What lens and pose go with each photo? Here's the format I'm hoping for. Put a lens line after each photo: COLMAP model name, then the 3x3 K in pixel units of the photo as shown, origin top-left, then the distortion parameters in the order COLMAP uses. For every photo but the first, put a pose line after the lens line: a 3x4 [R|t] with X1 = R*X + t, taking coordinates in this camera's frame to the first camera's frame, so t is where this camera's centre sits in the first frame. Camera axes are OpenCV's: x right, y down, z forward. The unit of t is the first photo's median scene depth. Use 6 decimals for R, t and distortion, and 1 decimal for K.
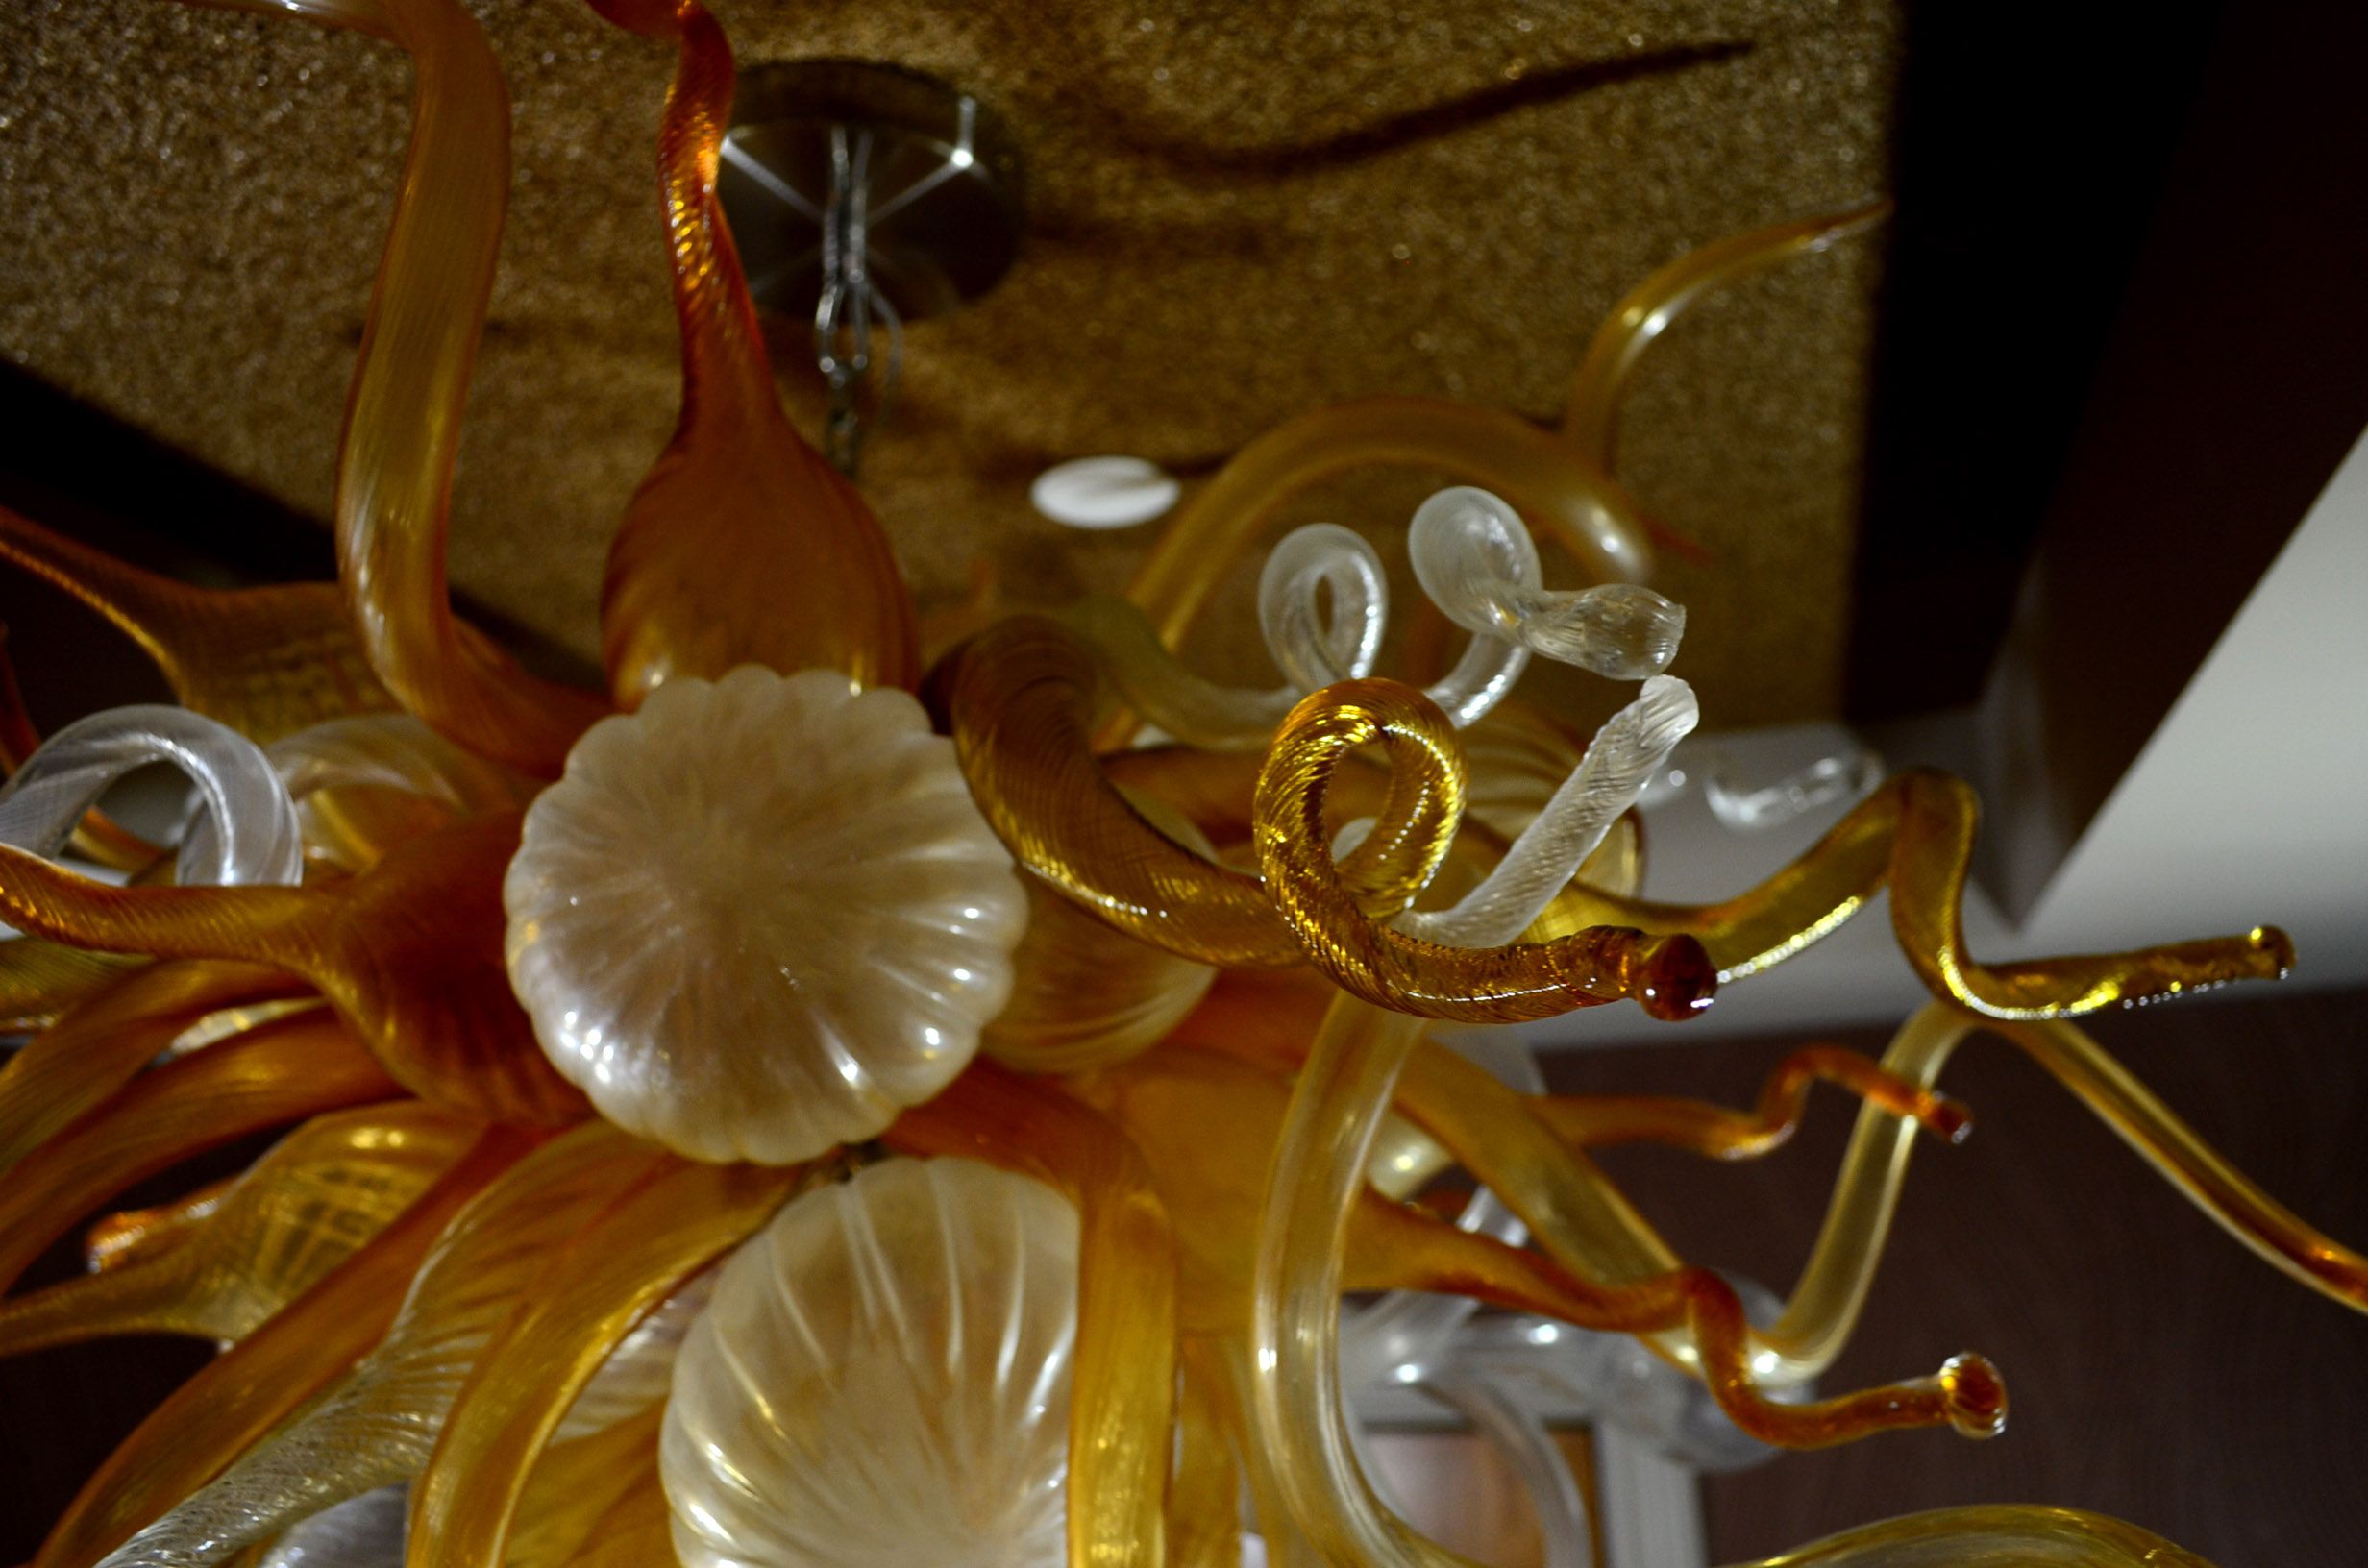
lens RADIAL K [[1883.6, 0, 1157.7], [0, 1883.6, 785.6], [0, 0, 1]] dist [-0.012236, 0.001134]
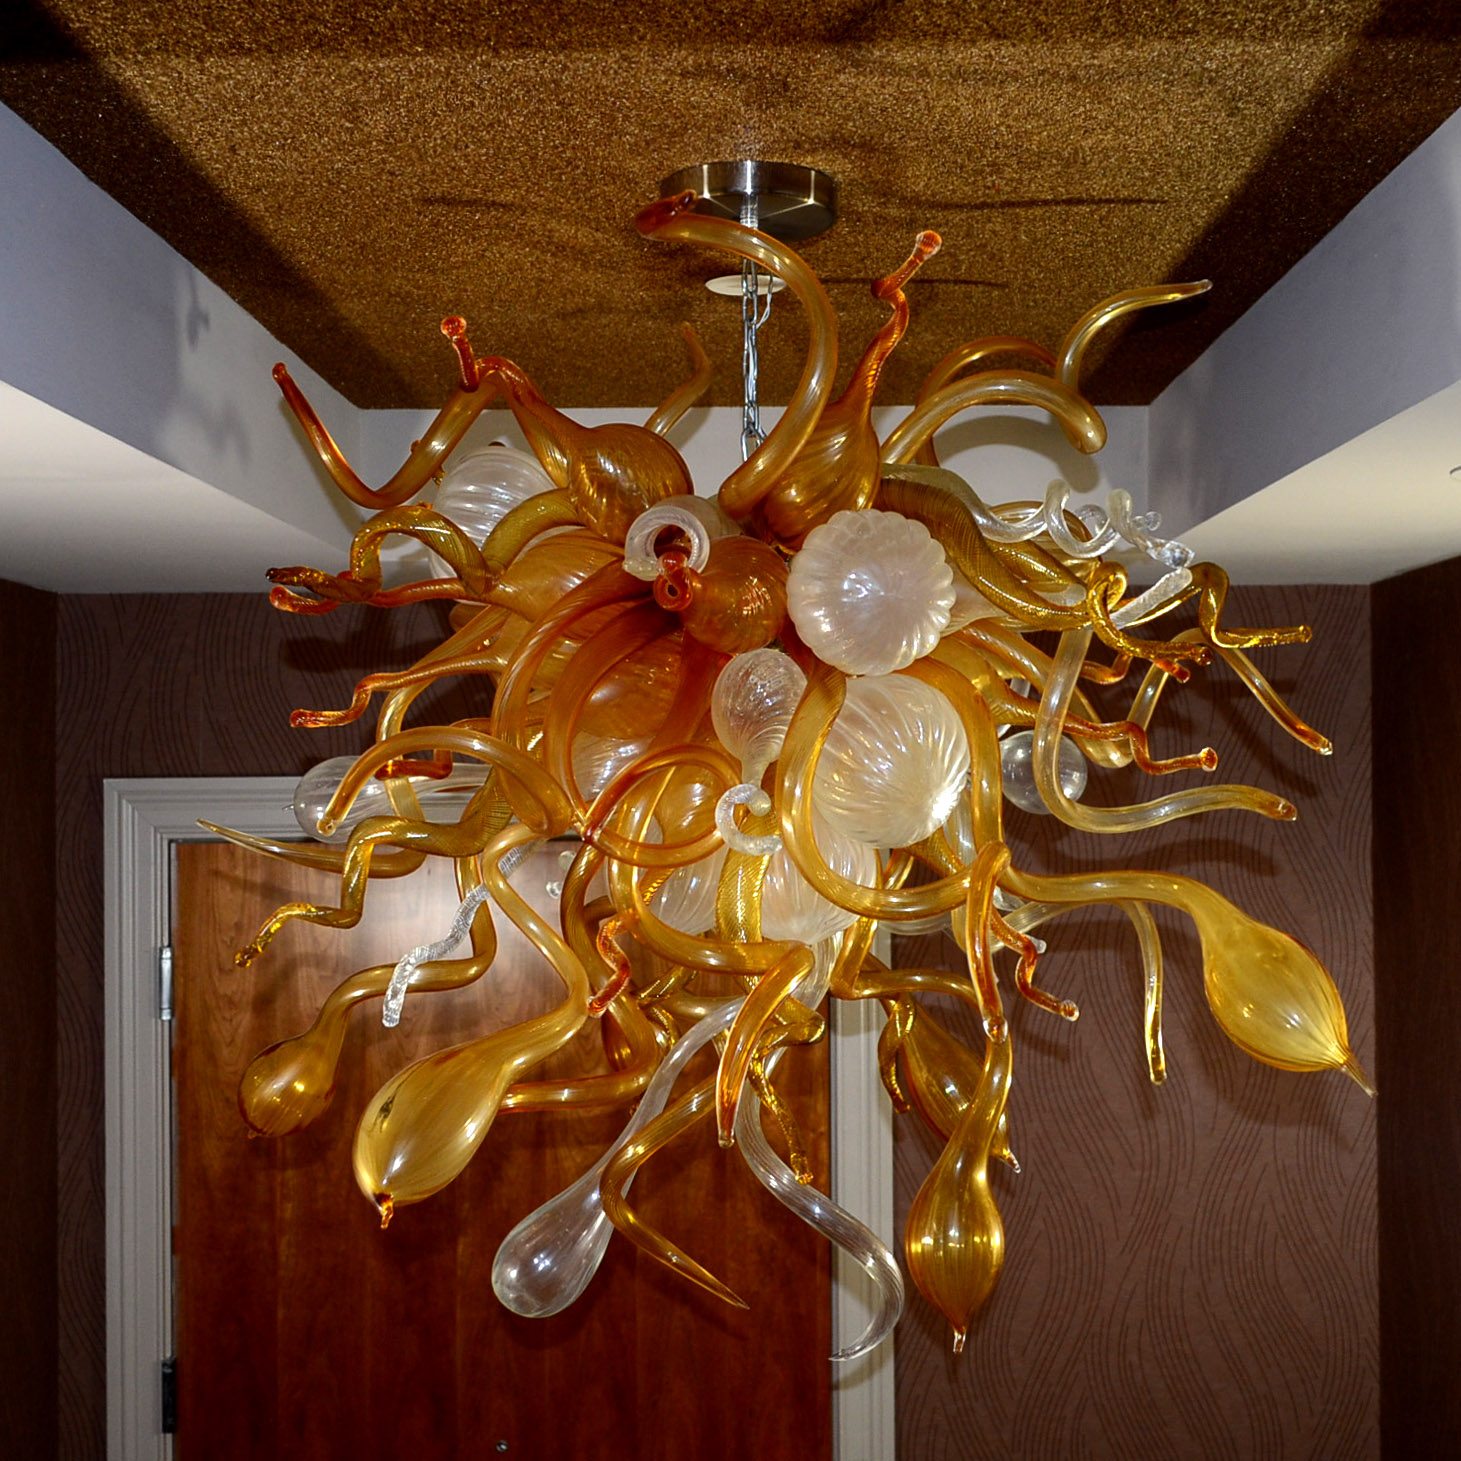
lens RADIAL K [[1640.4, 0, 730.5], [0, 1640.4, 730.5], [0, 0, 1]] dist [-0.008898, -0.016404]
pose [[0.970092, 0.045421, 0.238450, -0.982920], [-0.102725, 0.966856, 0.233745, -0.294516], [-0.219930, -0.251249, 0.942605, -1.411024]]
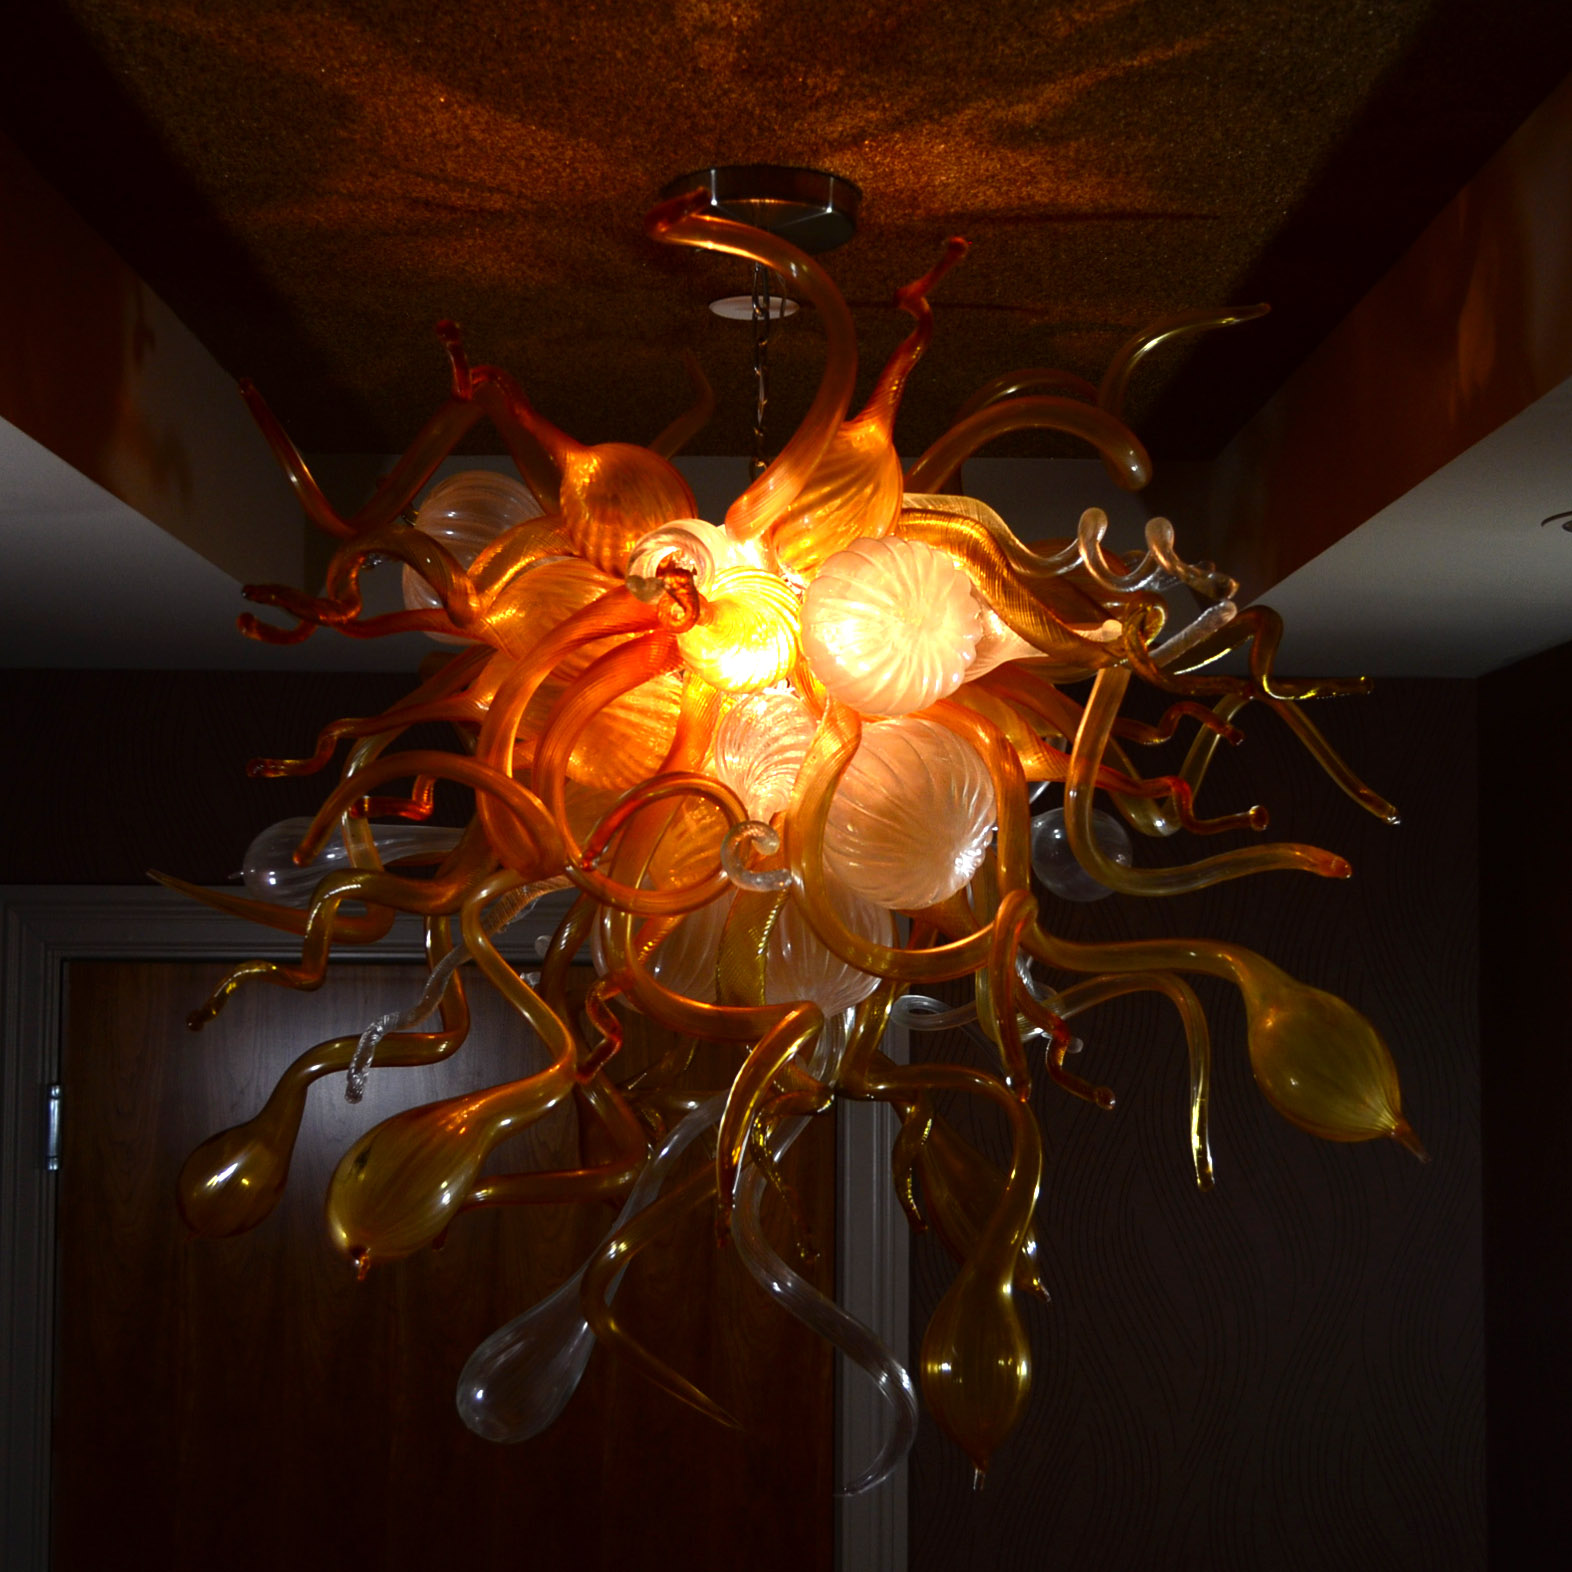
lens RADIAL K [[1987.2, 0, 703.4], [0, 1987.2, 780.6], [0, 0, 1]] dist [-0.012748, -0.025795]
pose [[0.971130, 0.069848, 0.228097, -1.063200], [-0.115375, 0.974427, 0.192821, -0.233654], [-0.208795, -0.213571, 0.954354, -1.698799]]
